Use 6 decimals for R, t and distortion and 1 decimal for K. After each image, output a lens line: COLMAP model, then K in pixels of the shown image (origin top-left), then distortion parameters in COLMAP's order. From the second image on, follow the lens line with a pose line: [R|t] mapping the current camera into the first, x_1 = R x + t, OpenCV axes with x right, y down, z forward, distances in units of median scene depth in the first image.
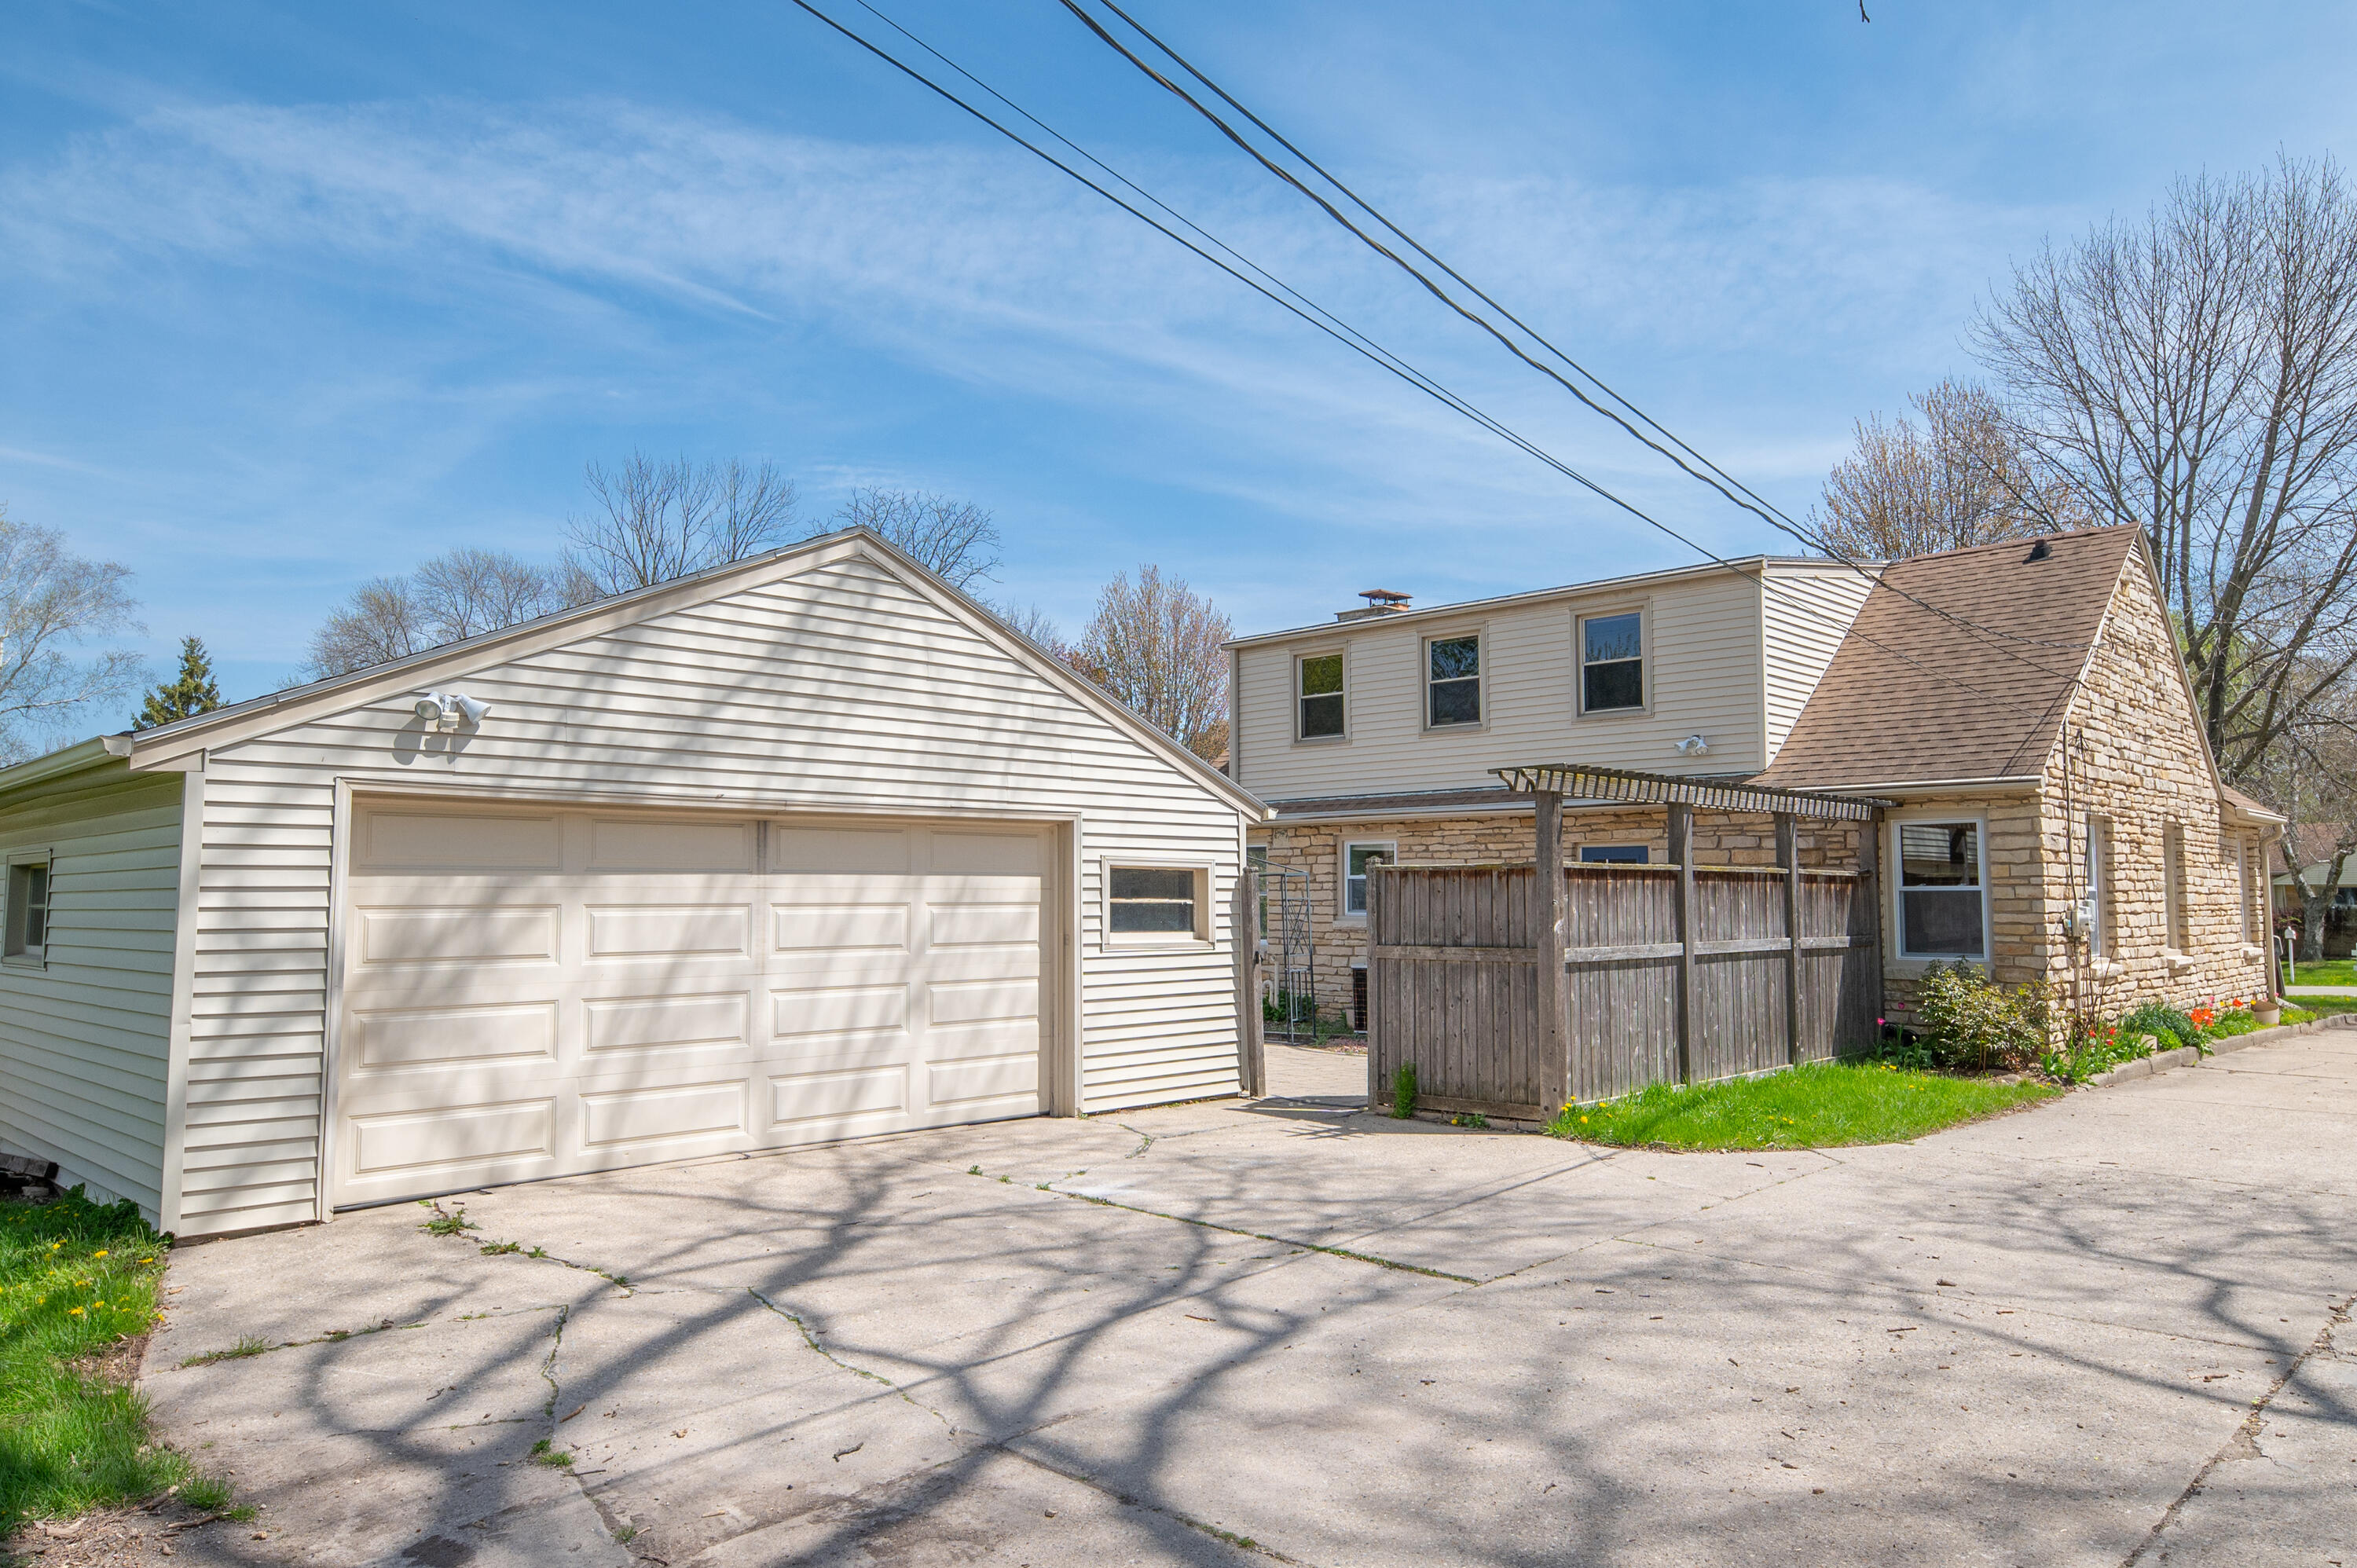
lens RADIAL K [[1582.3, 0, 1179.5], [0, 1582.3, 785.1], [0, 0, 1]] dist [0.002558, 0.000767]
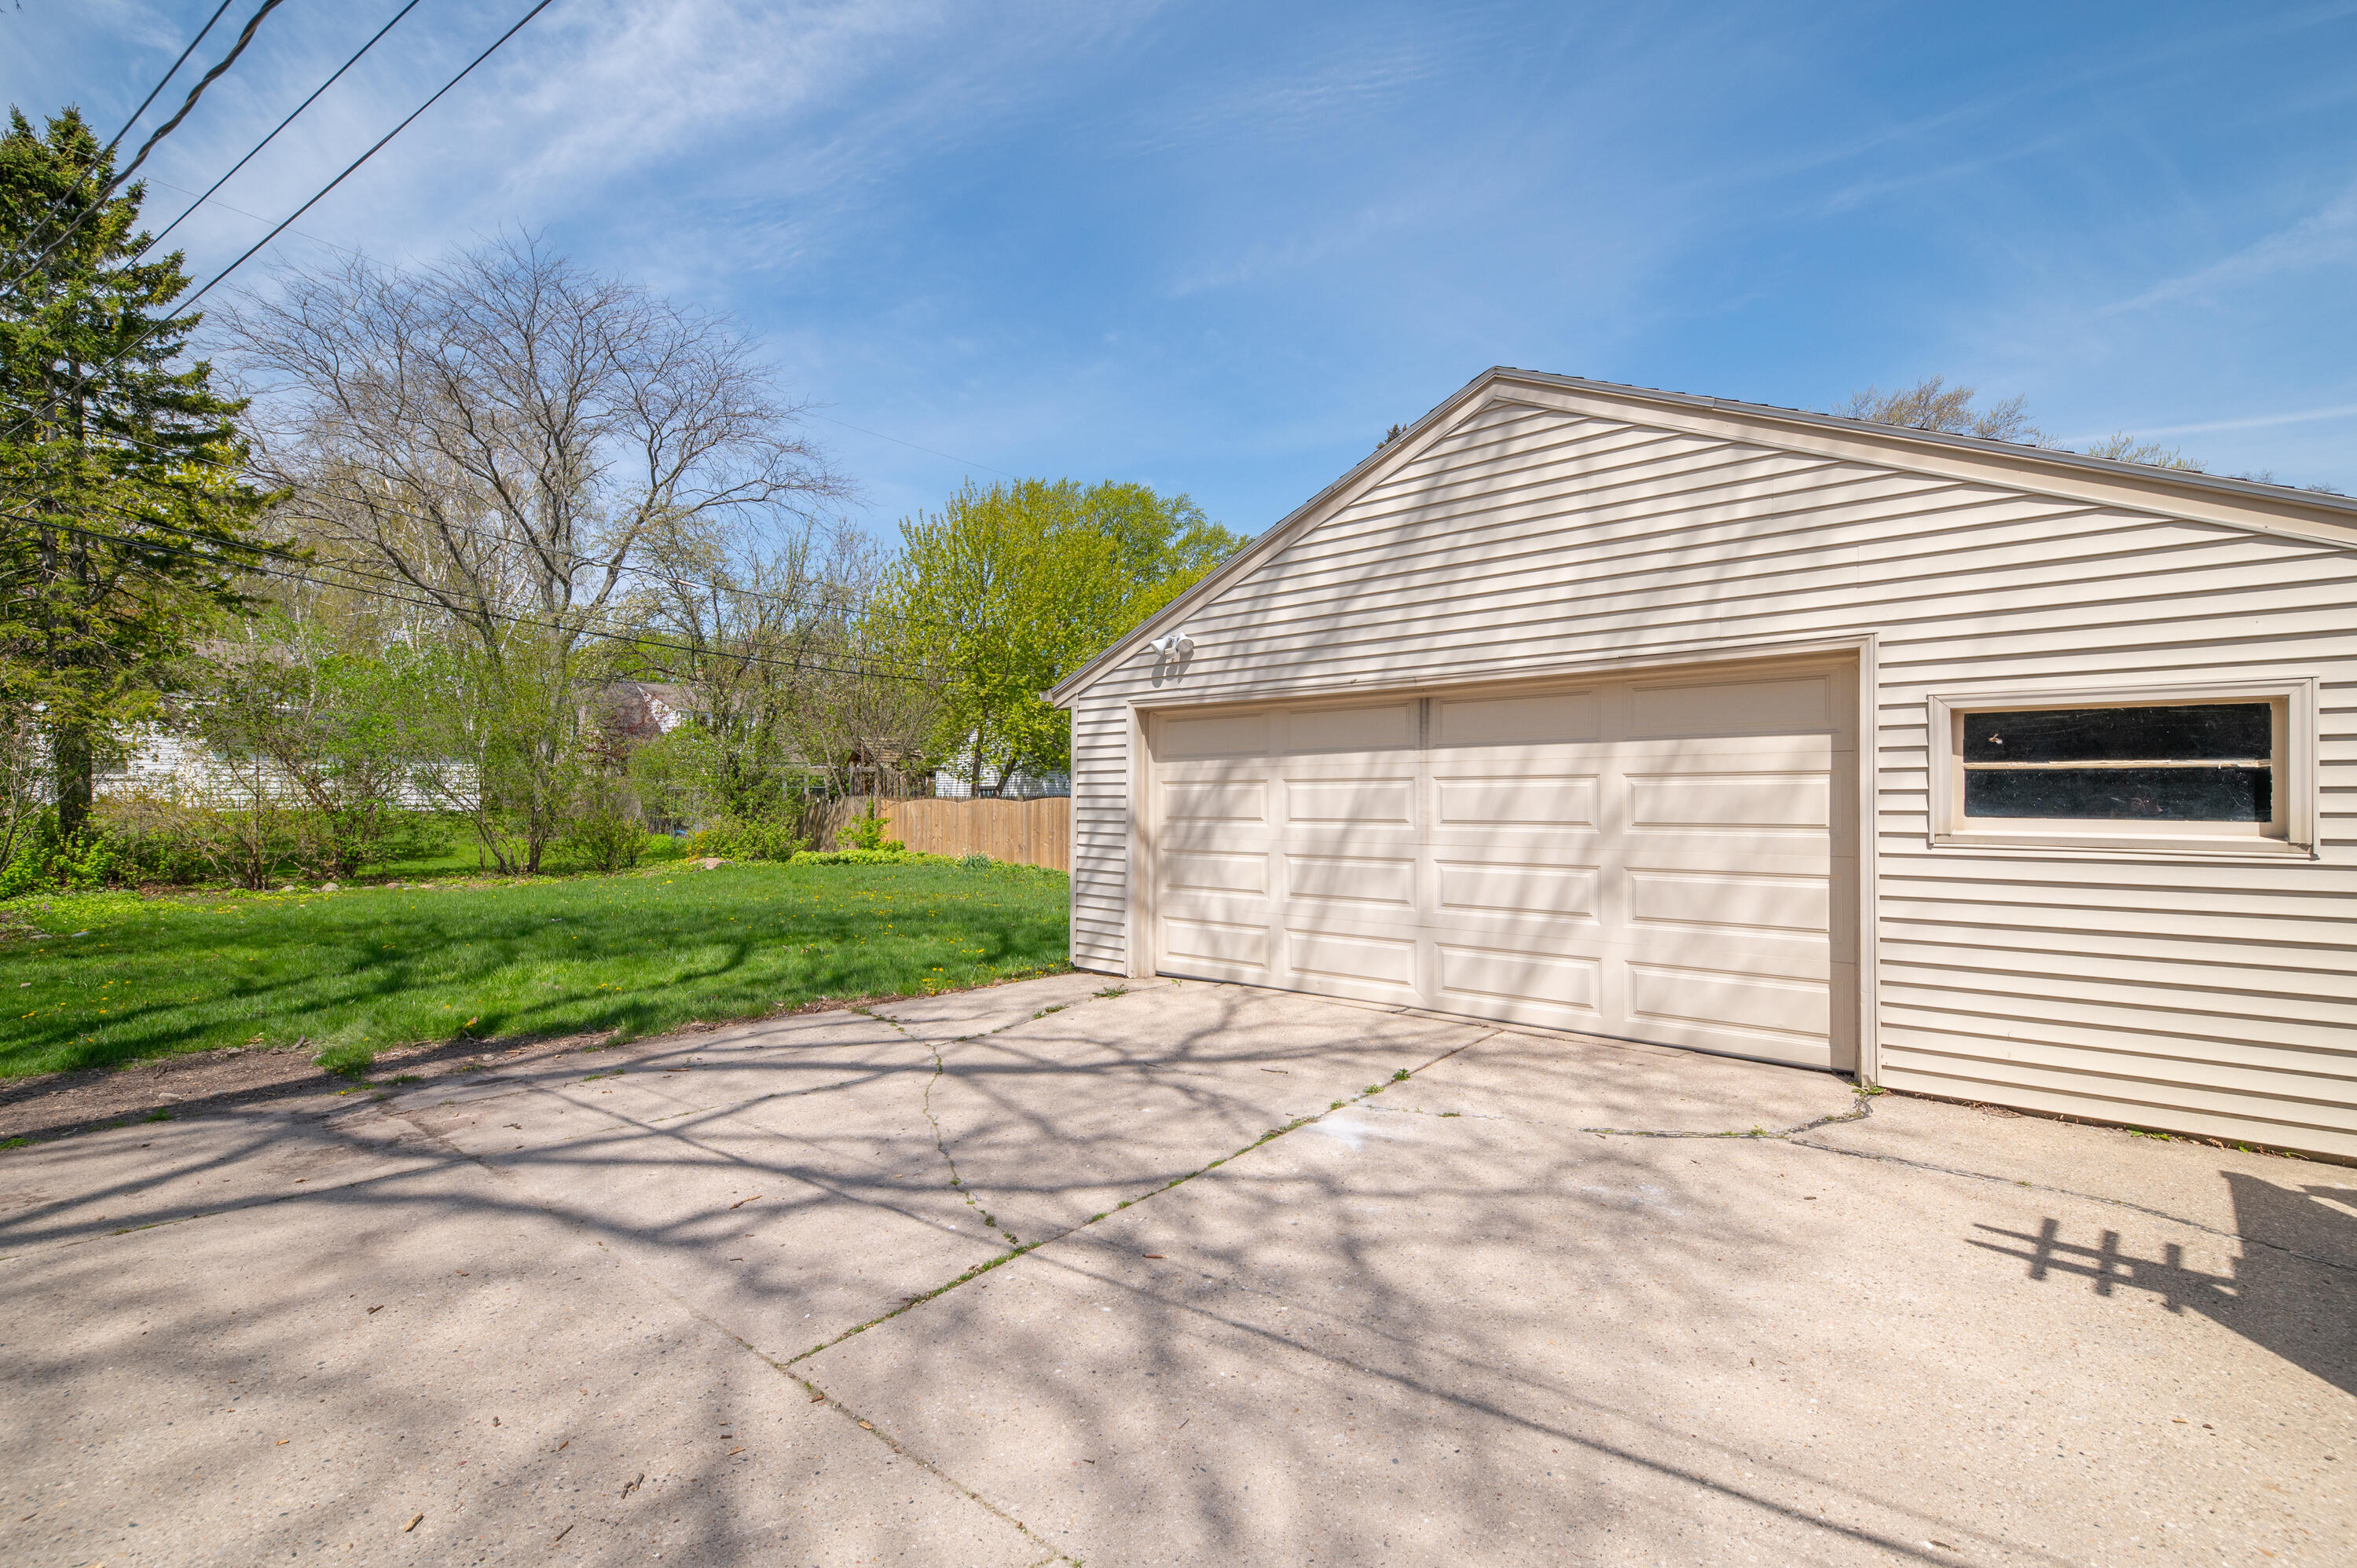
lens RADIAL K [[1067.9, 0, 1186.0], [0, 1067.9, 788.5], [0, 0, 1]] dist [0.010637, -0.004105]
pose [[0.045984, -0.001585, -0.998941, 0.458179], [0.078668, 0.996899, 0.002039, 0.072054], [0.995840, -0.078679, 0.045966, 0.851546]]
